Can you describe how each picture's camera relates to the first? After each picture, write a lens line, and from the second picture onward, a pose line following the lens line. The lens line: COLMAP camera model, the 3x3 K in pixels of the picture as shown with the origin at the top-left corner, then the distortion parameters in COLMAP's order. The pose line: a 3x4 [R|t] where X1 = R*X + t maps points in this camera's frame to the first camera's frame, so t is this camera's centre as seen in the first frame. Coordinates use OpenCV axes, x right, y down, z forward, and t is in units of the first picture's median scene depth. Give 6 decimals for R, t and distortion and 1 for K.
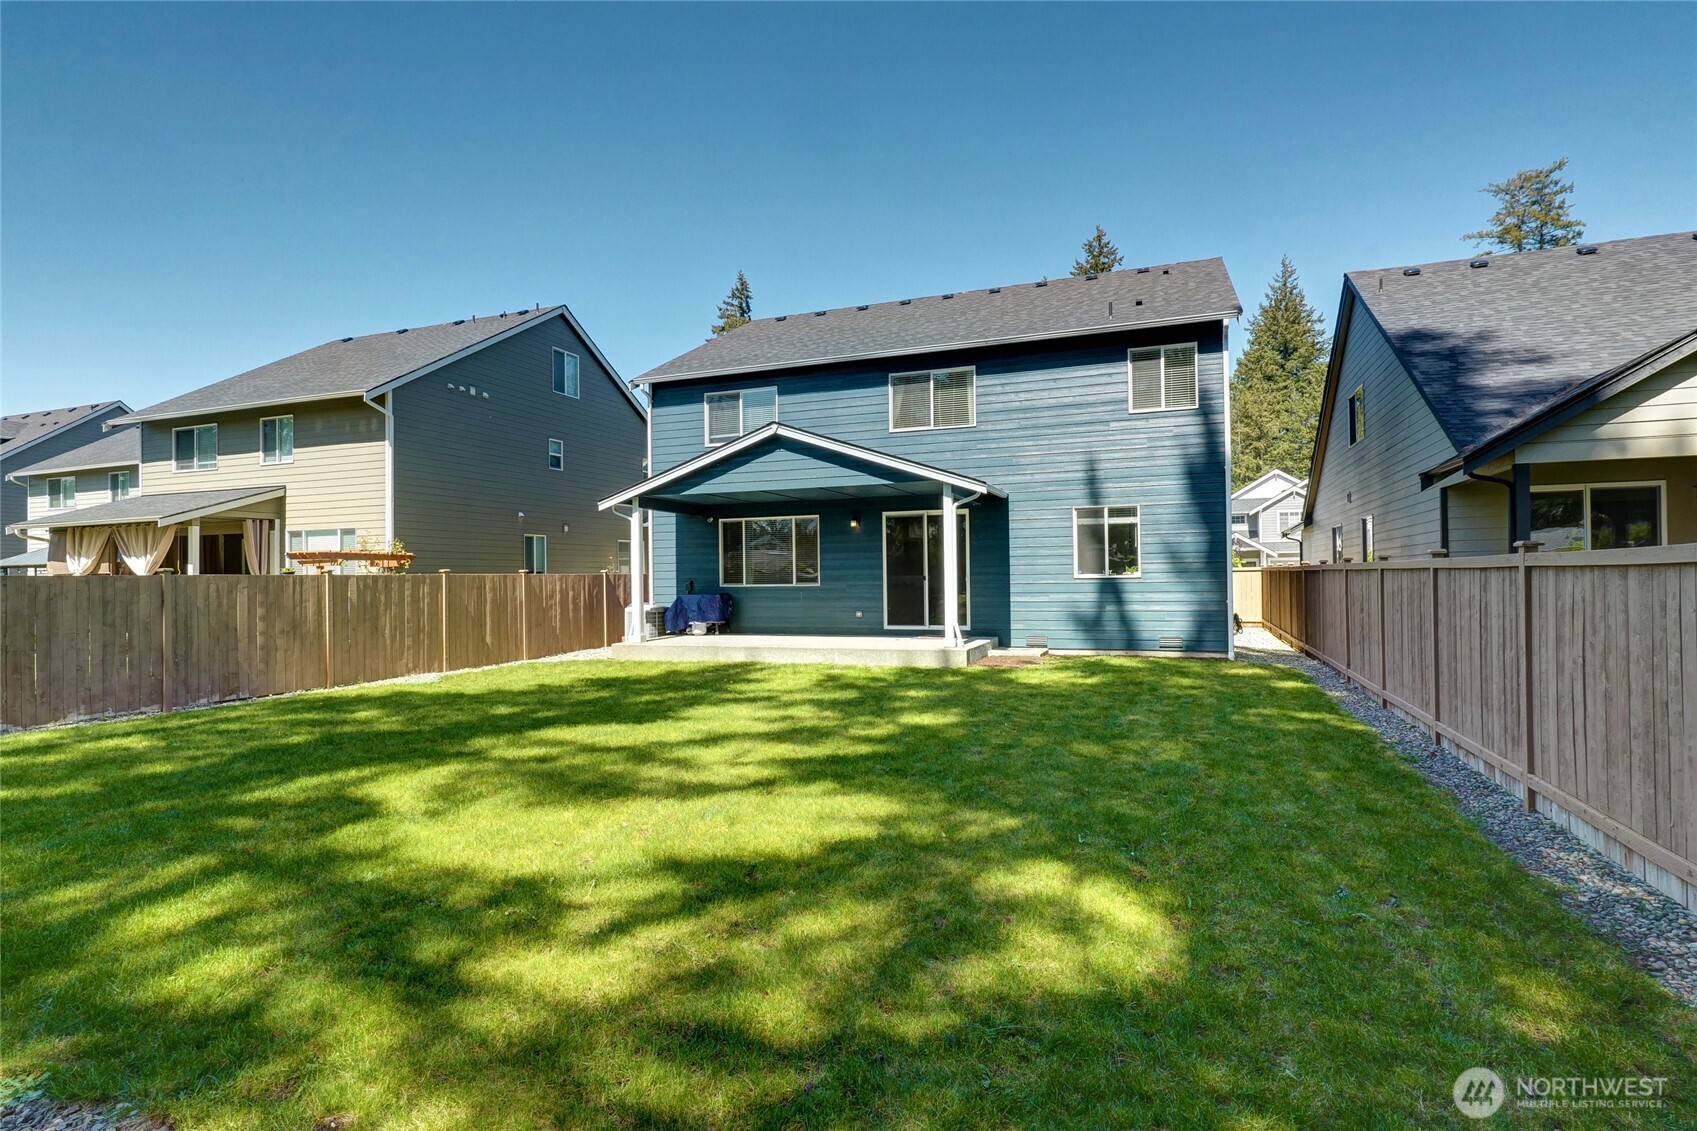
lens RADIAL K [[867.6, 0, 841.0], [0, 867.6, 567.6], [0, 0, 1]] dist [-0.002518, 0.000991]
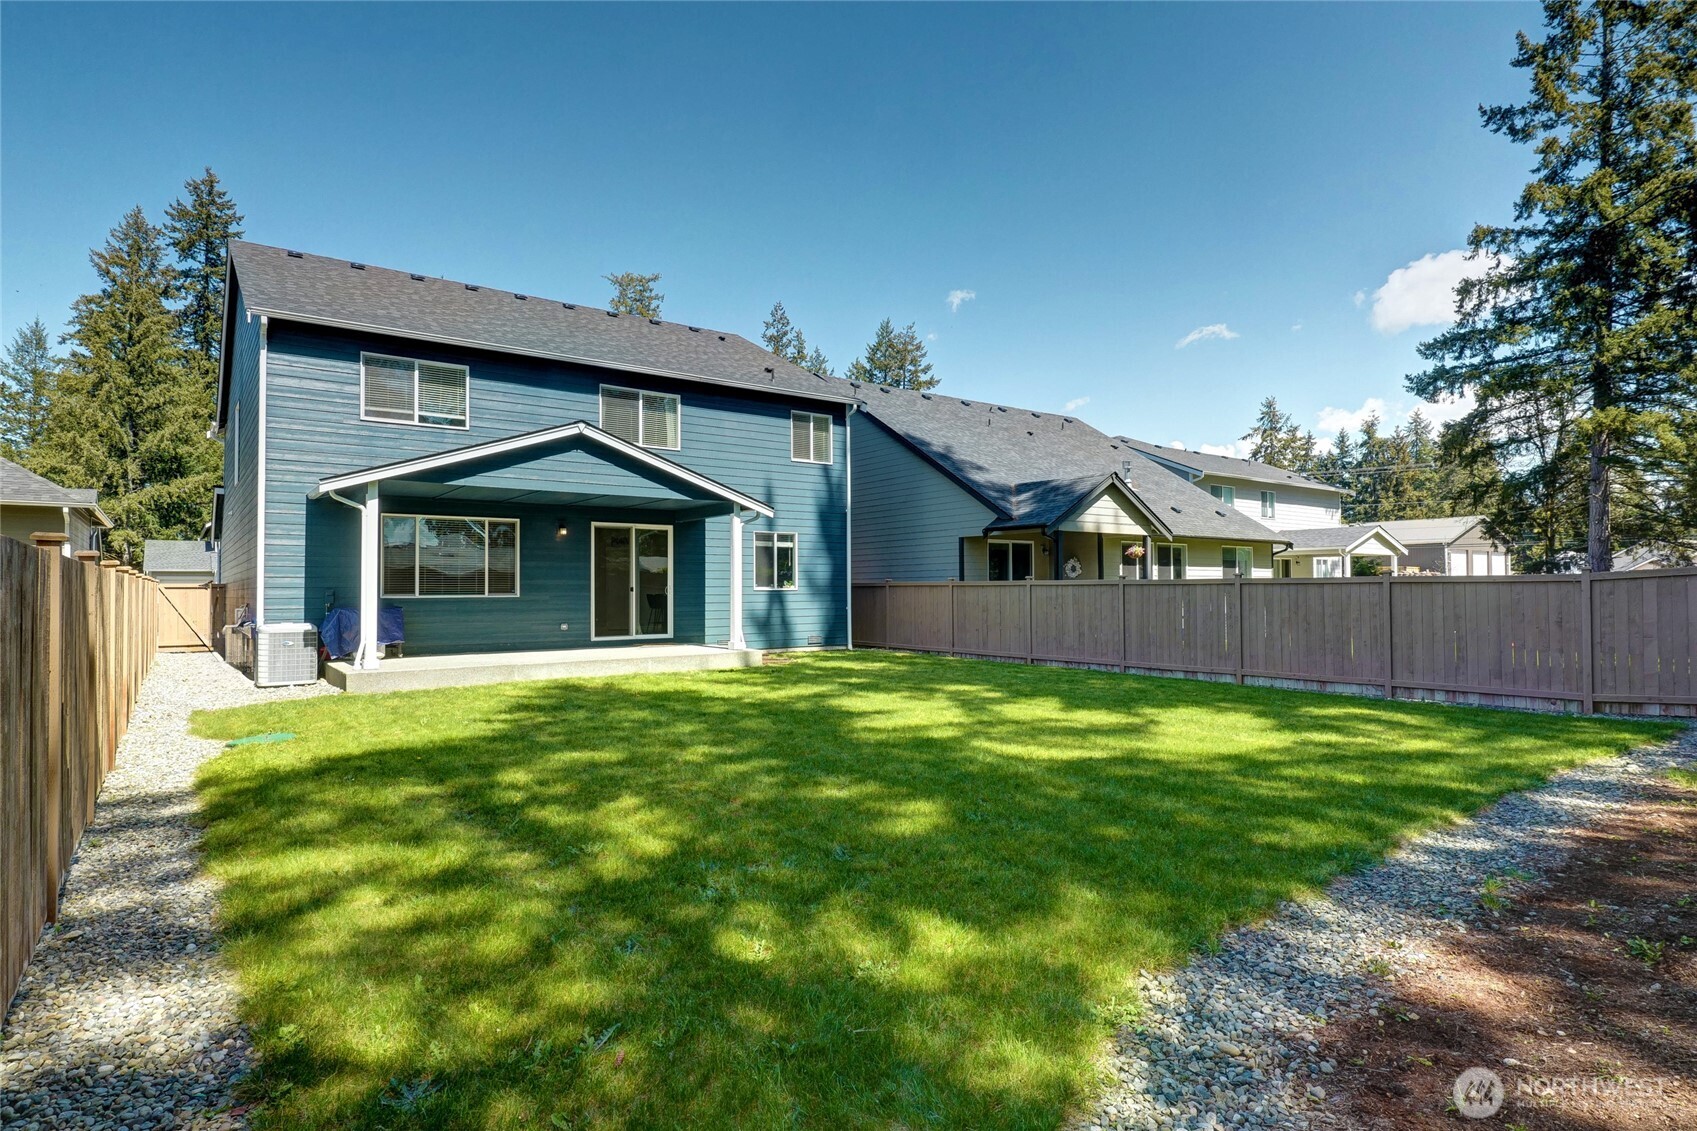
lens RADIAL K [[896.5, 0, 854.4], [0, 896.5, 573.6], [0, 0, 1]] dist [0.000478, -0.000487]
pose [[0.520185, 0.023997, 0.853716, -0.686477], [-0.011442, 0.999711, -0.021129, 0.013218], [-0.853977, 0.001222, 0.520310, 0.223090]]
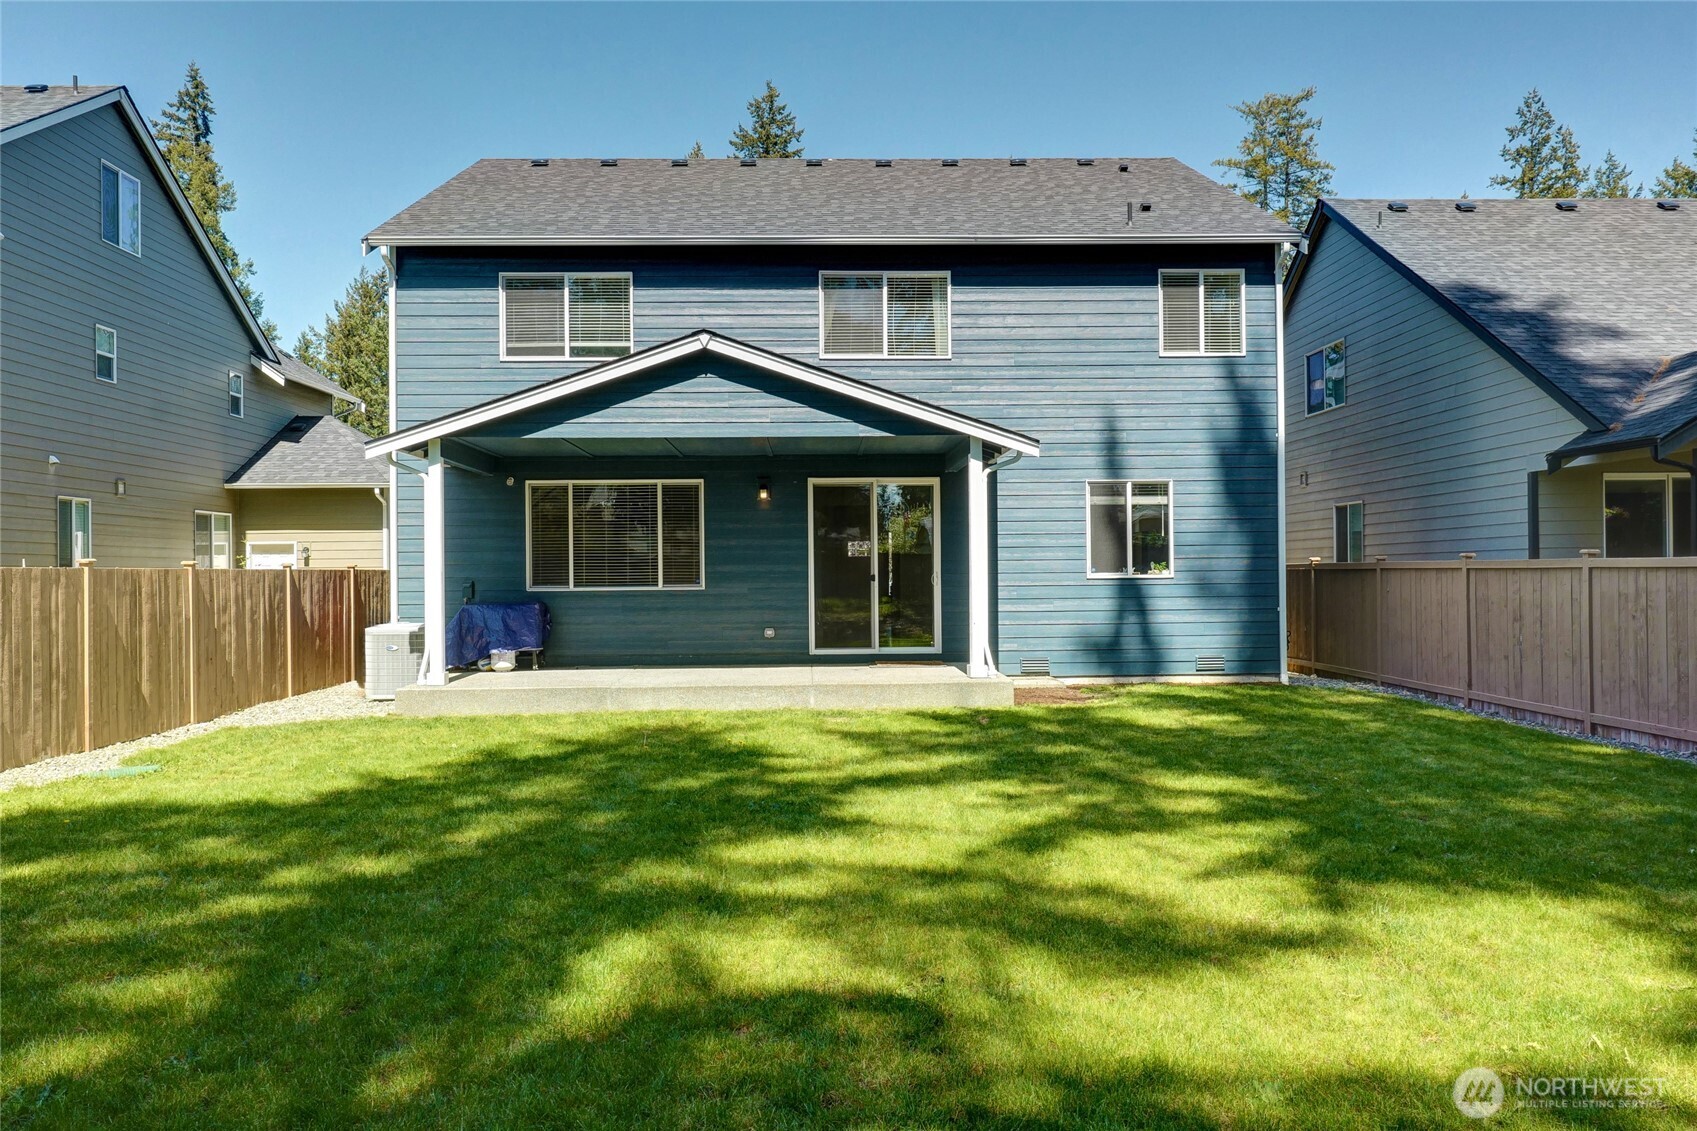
lens RADIAL K [[1280.5, 0, 851.0], [0, 1280.5, 563.5], [0, 0, 1]] dist [0.007018, -0.005027]
pose [[0.920437, 0.007316, 0.390823, -0.314302], [-0.006865, 0.999973, -0.002552, 0.003766], [-0.390831, -0.000334, 0.920462, 0.088950]]
